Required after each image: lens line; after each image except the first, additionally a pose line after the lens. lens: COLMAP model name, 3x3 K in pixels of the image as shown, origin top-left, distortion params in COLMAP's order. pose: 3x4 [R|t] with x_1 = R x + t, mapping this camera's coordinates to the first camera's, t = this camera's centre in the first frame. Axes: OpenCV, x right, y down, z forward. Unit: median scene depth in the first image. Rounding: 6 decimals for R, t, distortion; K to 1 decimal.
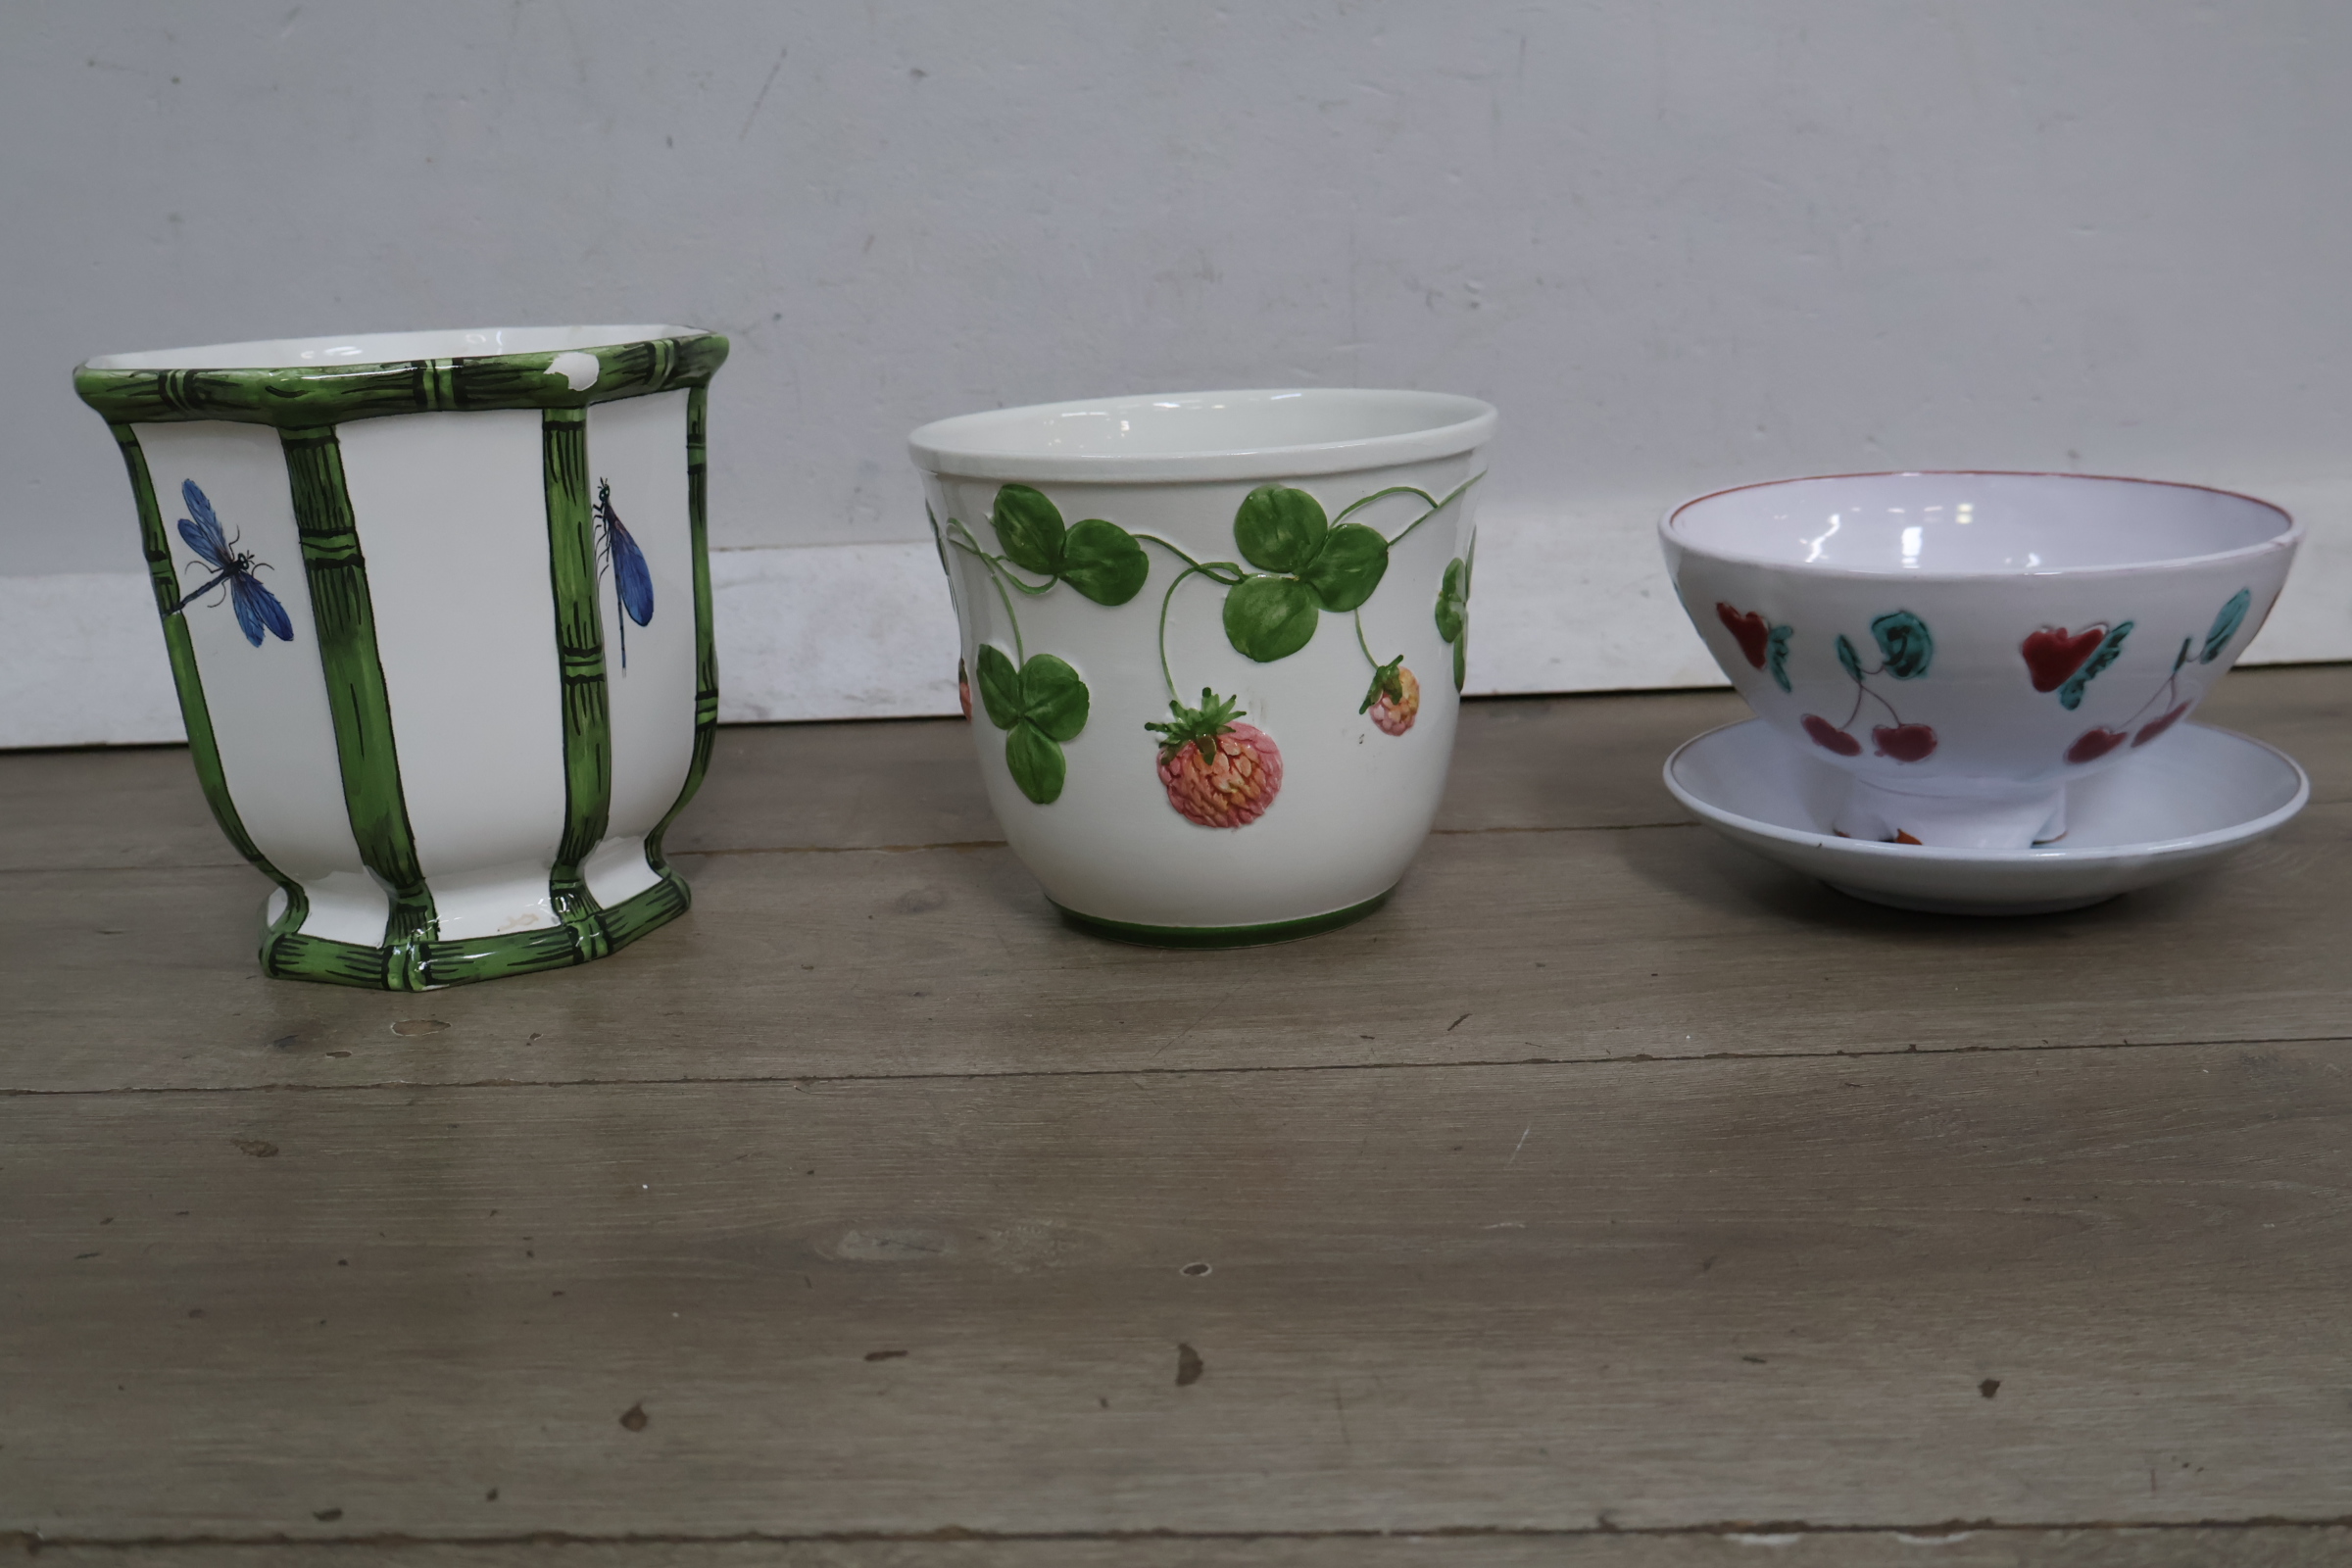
lens RADIAL K [[2363.1, 0, 1117.3], [0, 2363.1, 773.9], [0, 0, 1]] dist [0.001023, 0.037312]
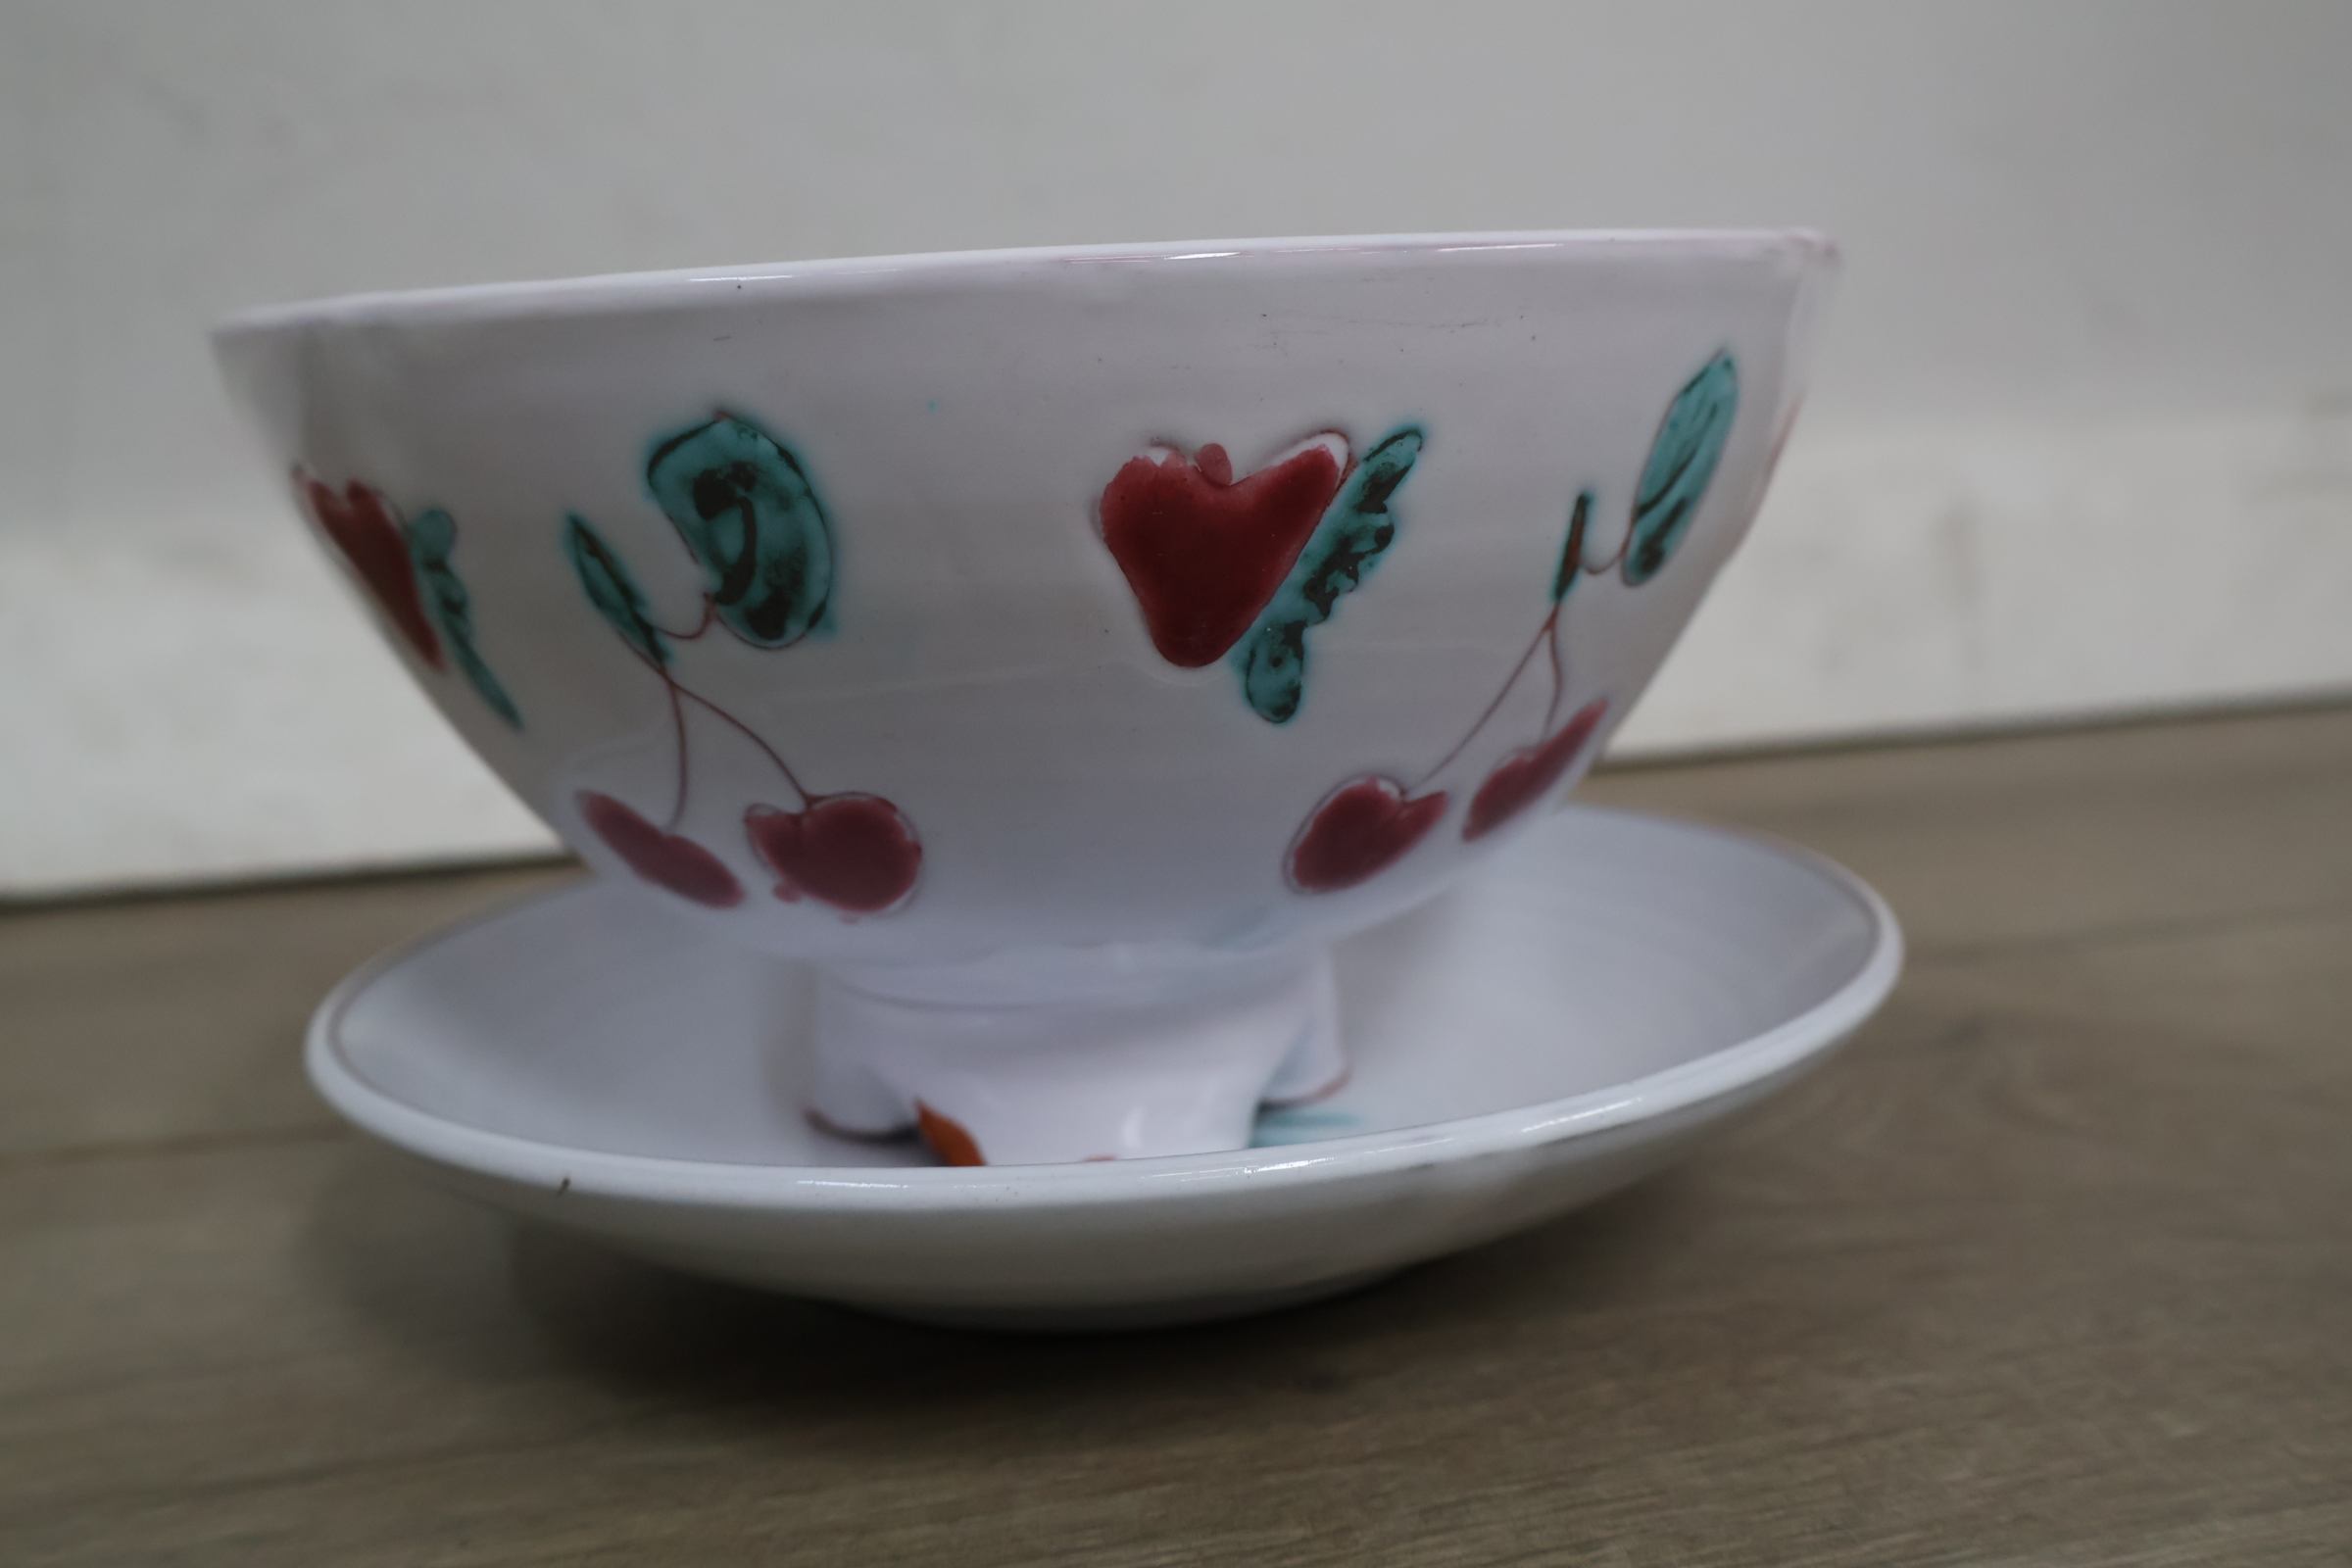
lens RADIAL K [[2363.1, 0, 1117.3], [0, 2363.1, 773.9], [0, 0, 1]] dist [0.001023, 0.037312]
pose [[0.971599, -0.039569, 0.233301, 0.304428], [0.062659, 0.993748, -0.092403, 0.009492], [-0.228186, 0.104397, 0.968004, 0.686425]]
